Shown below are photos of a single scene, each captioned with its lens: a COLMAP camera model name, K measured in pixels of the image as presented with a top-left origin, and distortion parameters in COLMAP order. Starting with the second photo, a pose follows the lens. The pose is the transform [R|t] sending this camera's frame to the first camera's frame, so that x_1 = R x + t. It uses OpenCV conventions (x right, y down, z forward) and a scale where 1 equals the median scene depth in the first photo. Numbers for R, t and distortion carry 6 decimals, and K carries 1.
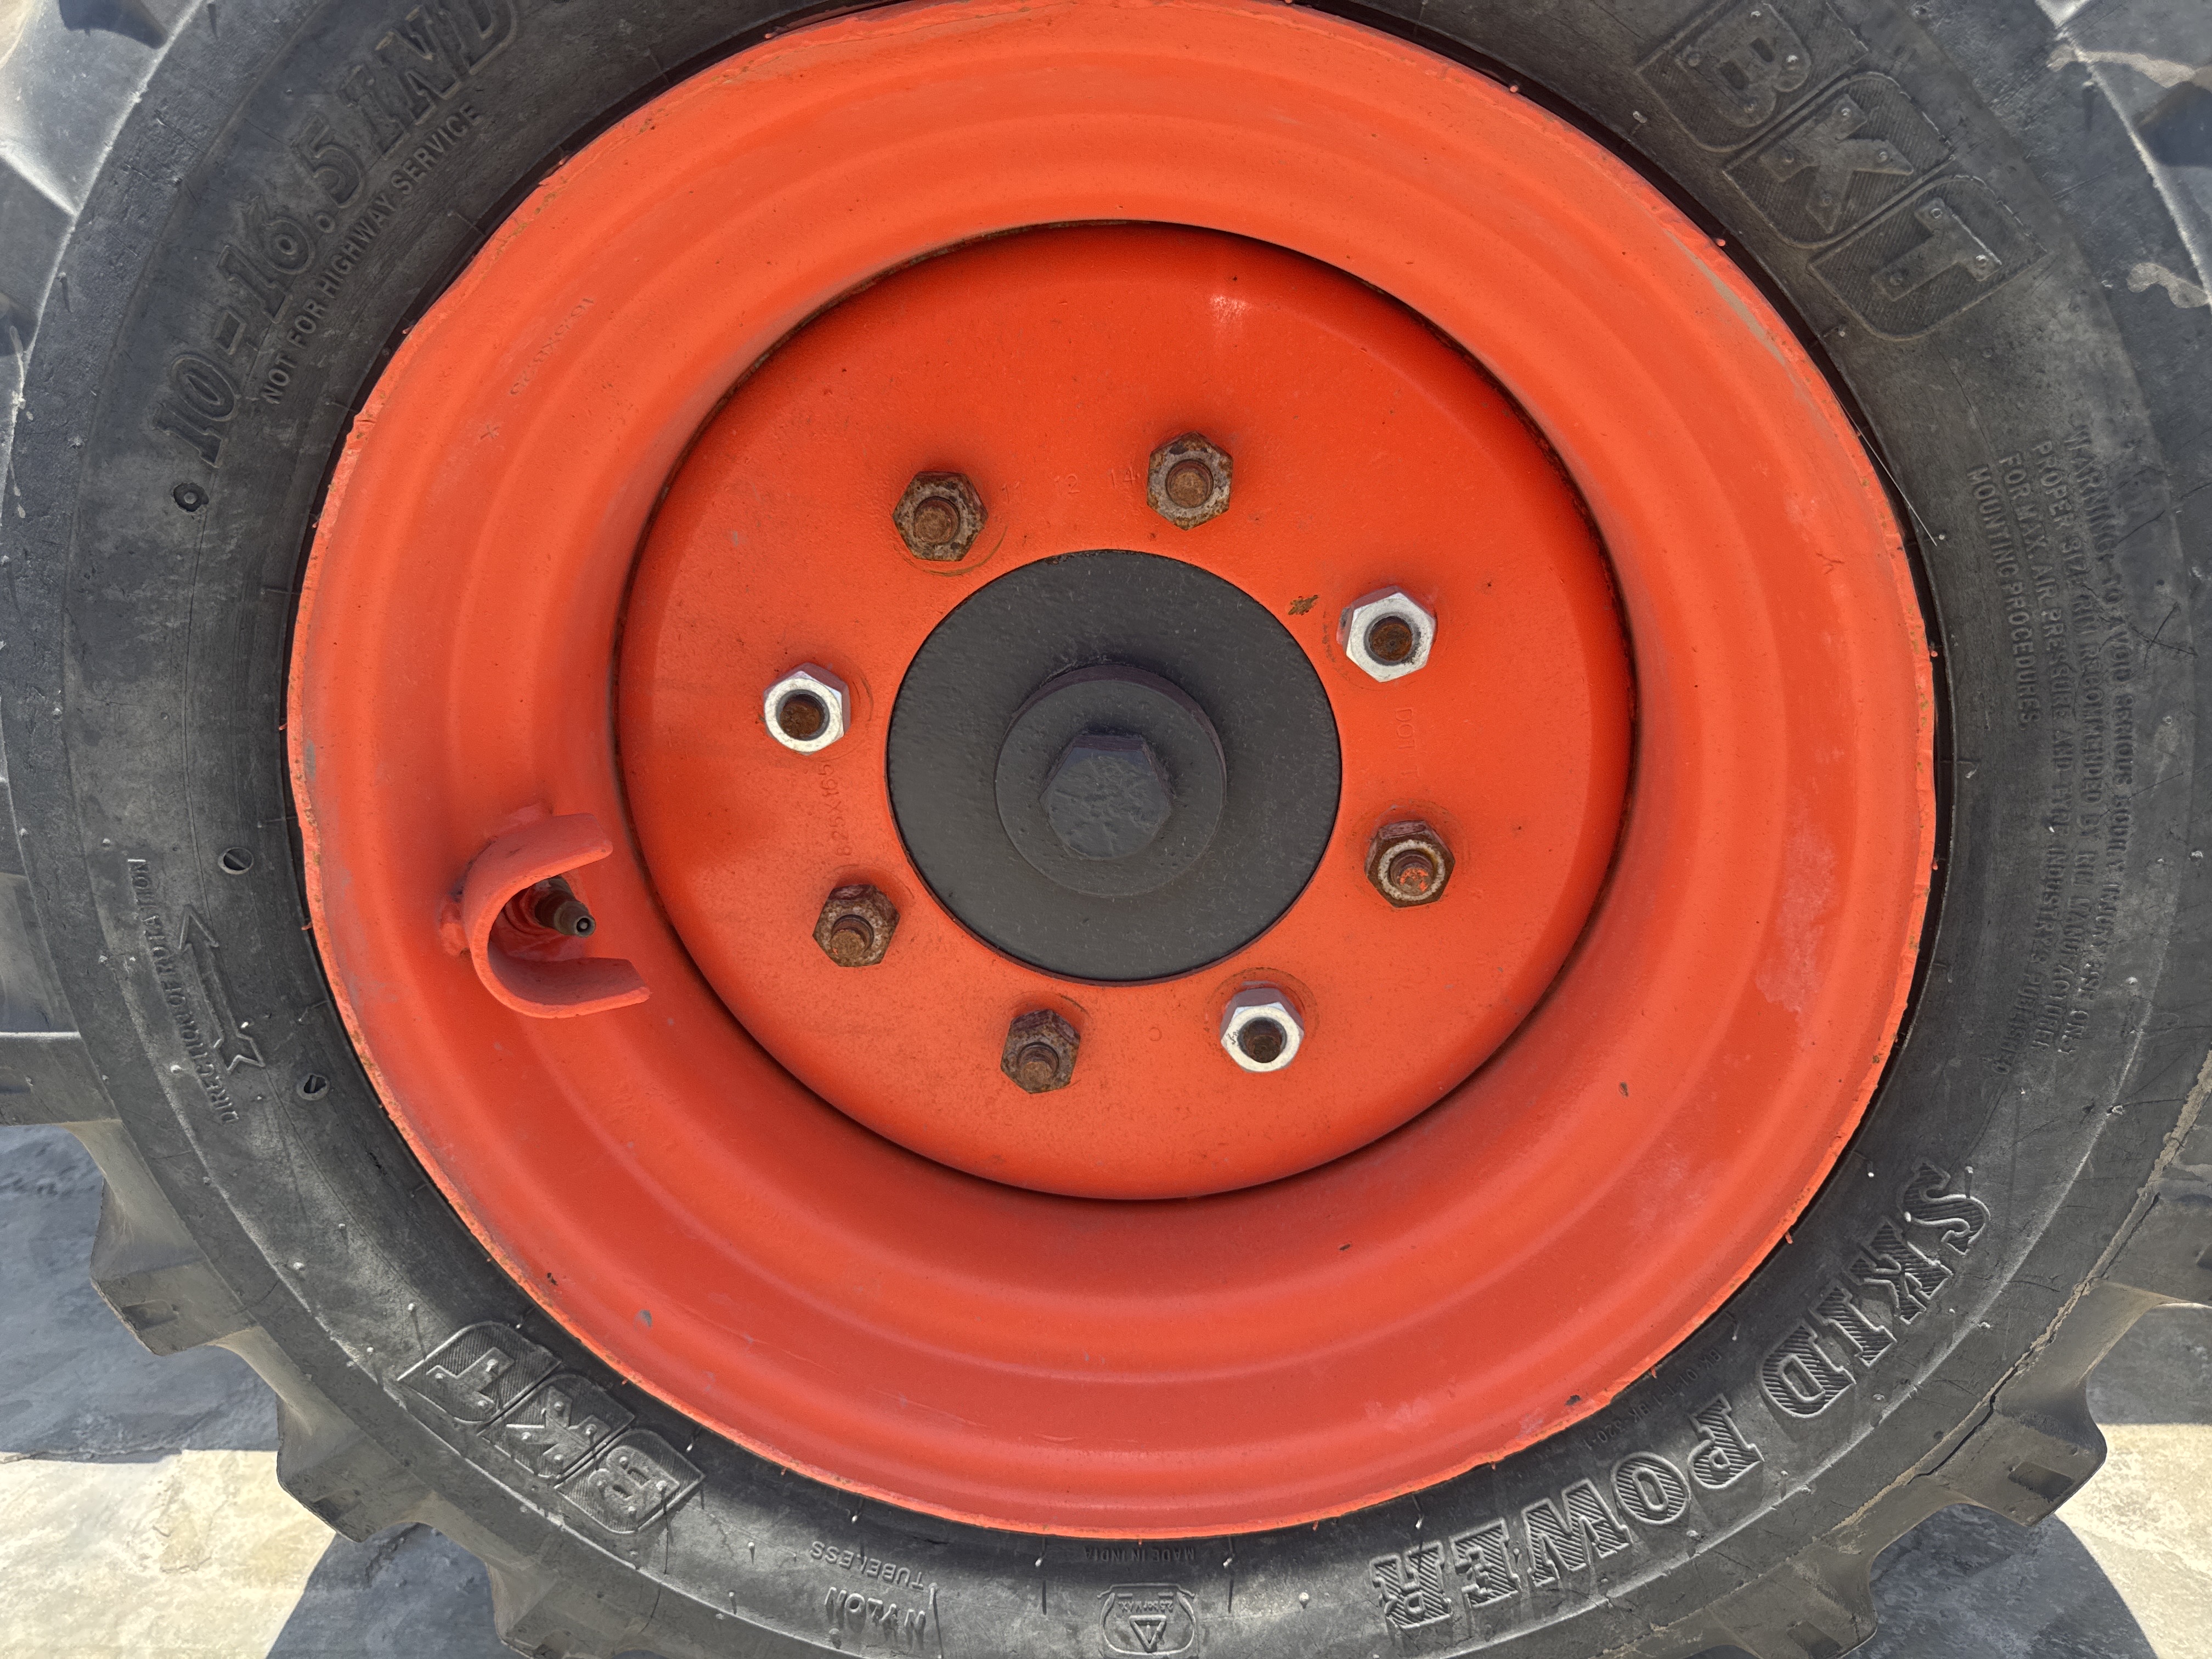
lens RADIAL K [[1652.8, 0, 1094.4], [0, 1652.8, 832.5], [0, 0, 1]] dist [-0.009212, -0.006556]
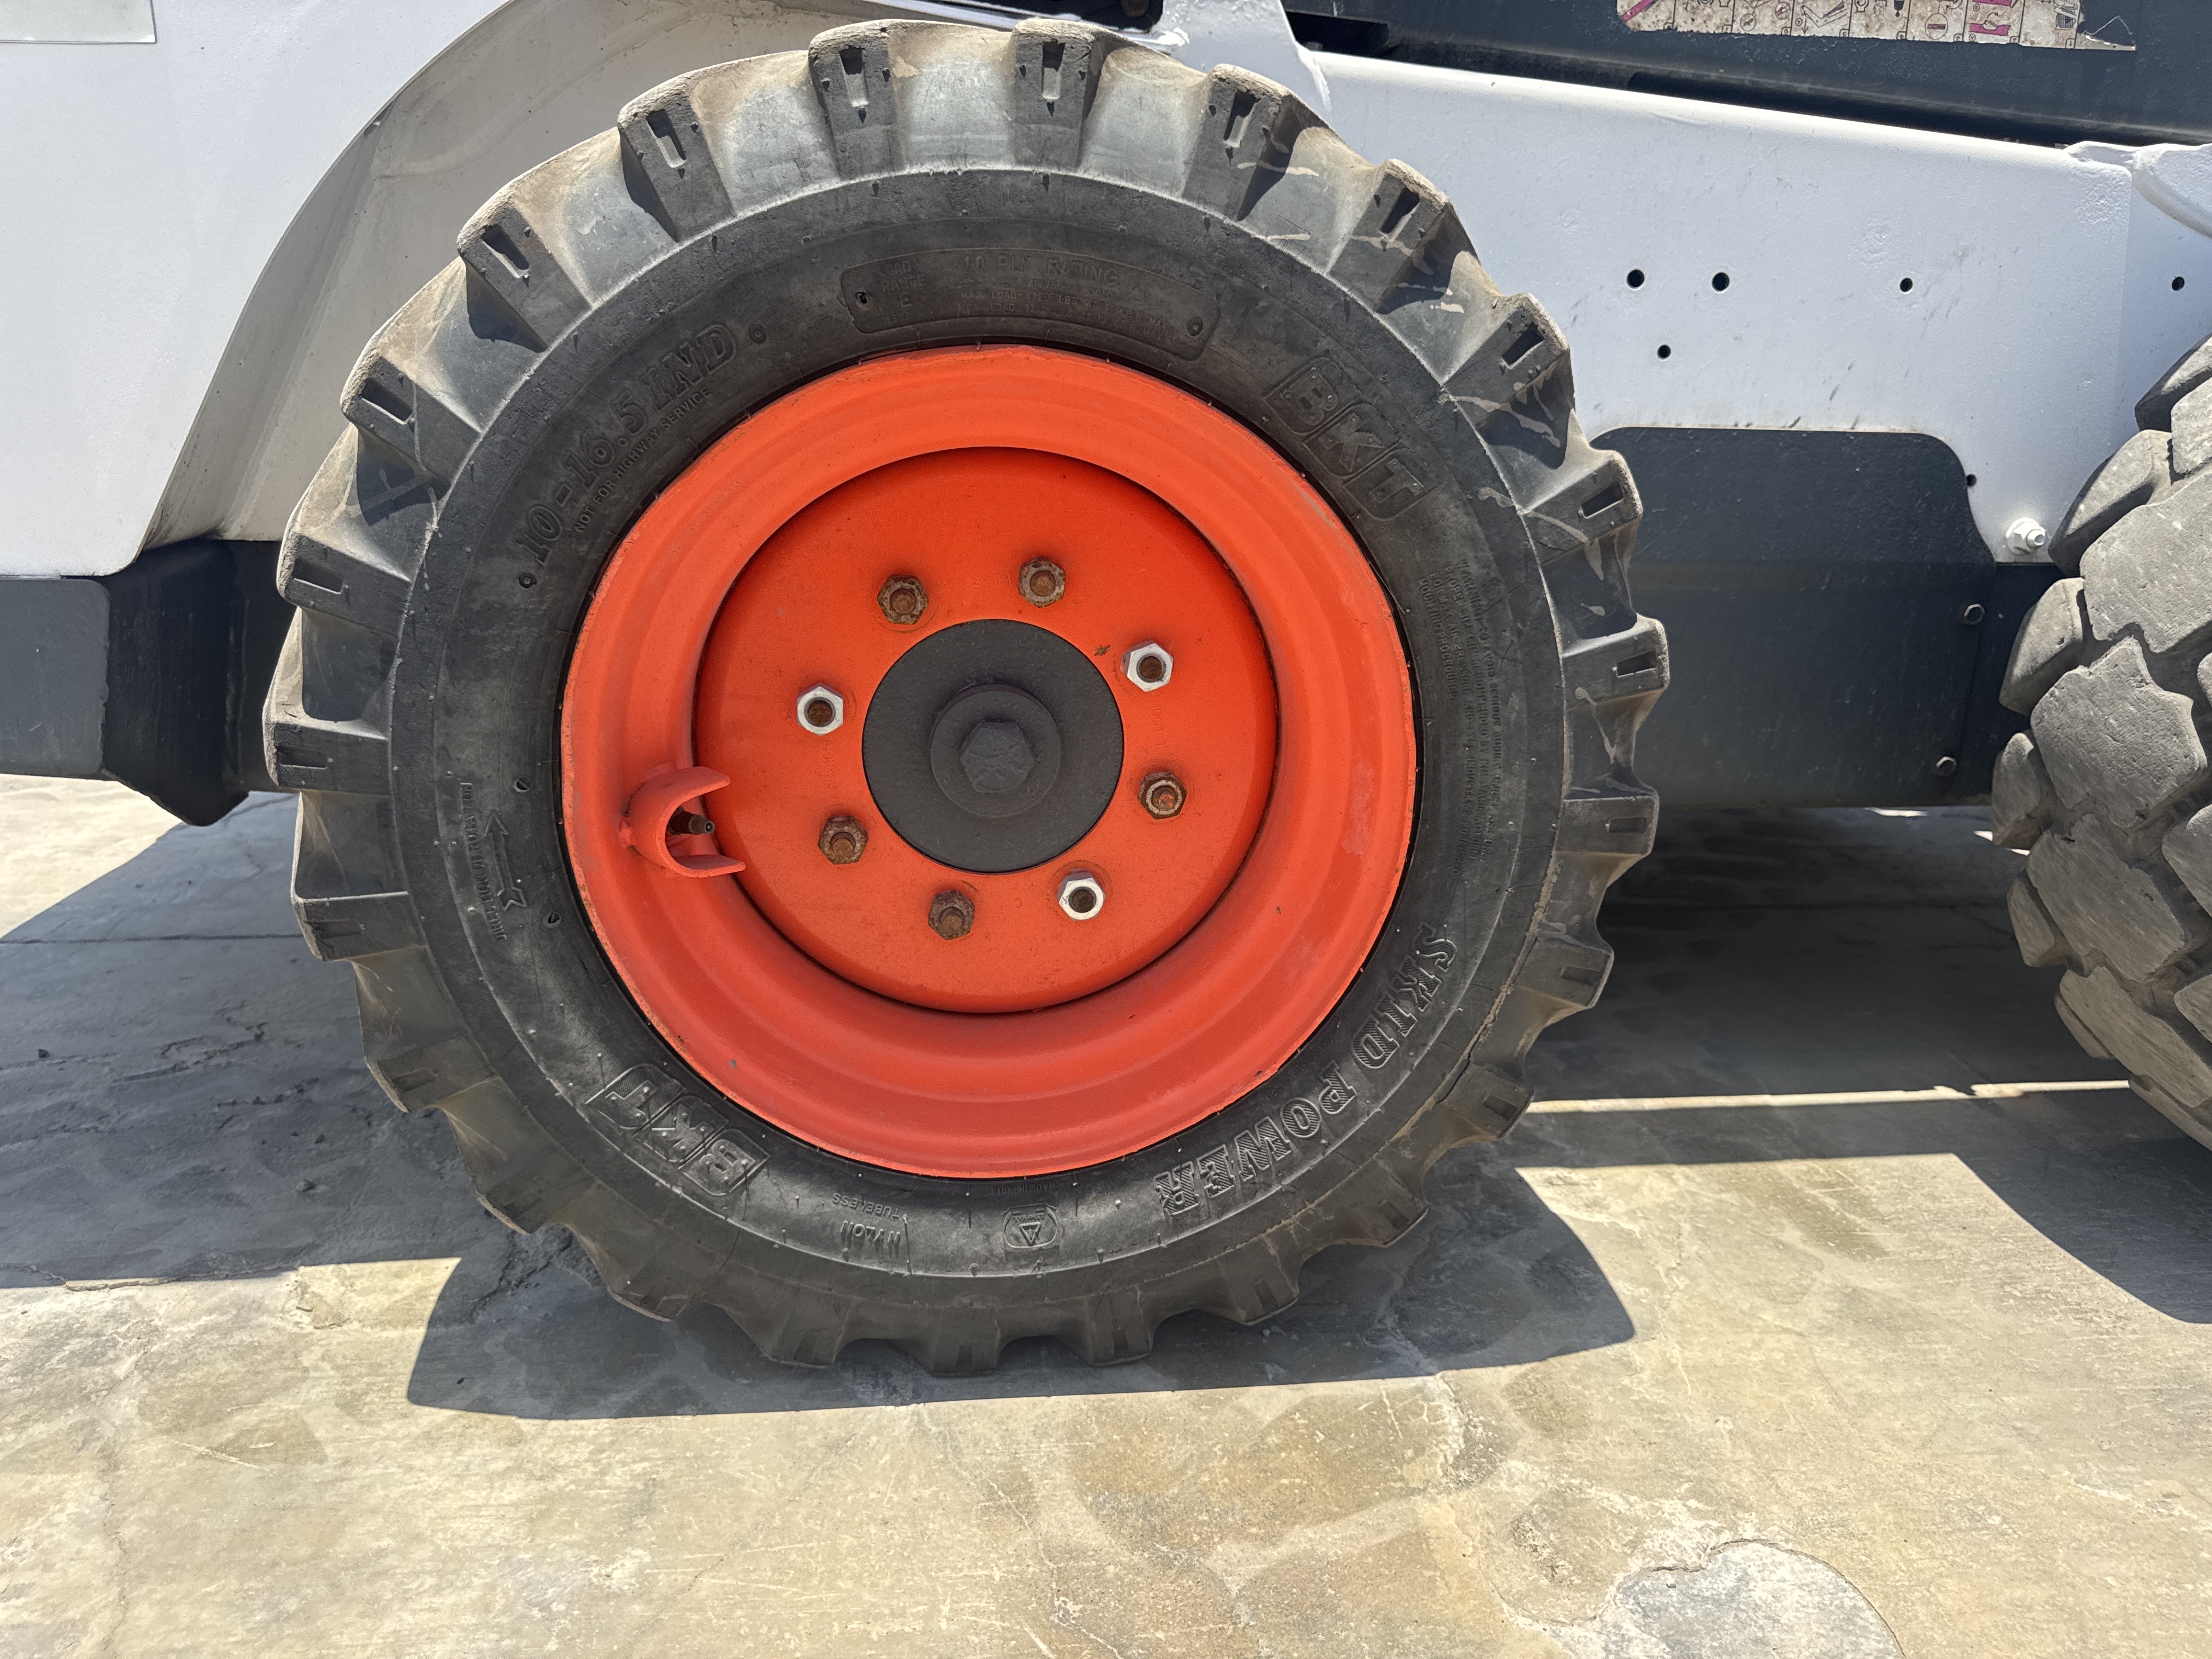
lens RADIAL K [[1586.6, 0, 1116.1], [0, 1586.6, 843.0], [0, 0, 1]] dist [0.112896, -0.227047]
pose [[0.981770, -0.018840, 0.189138, -0.208253], [0.028490, 0.998420, -0.048432, 0.171222], [-0.187927, 0.052938, 0.980755, -0.763820]]
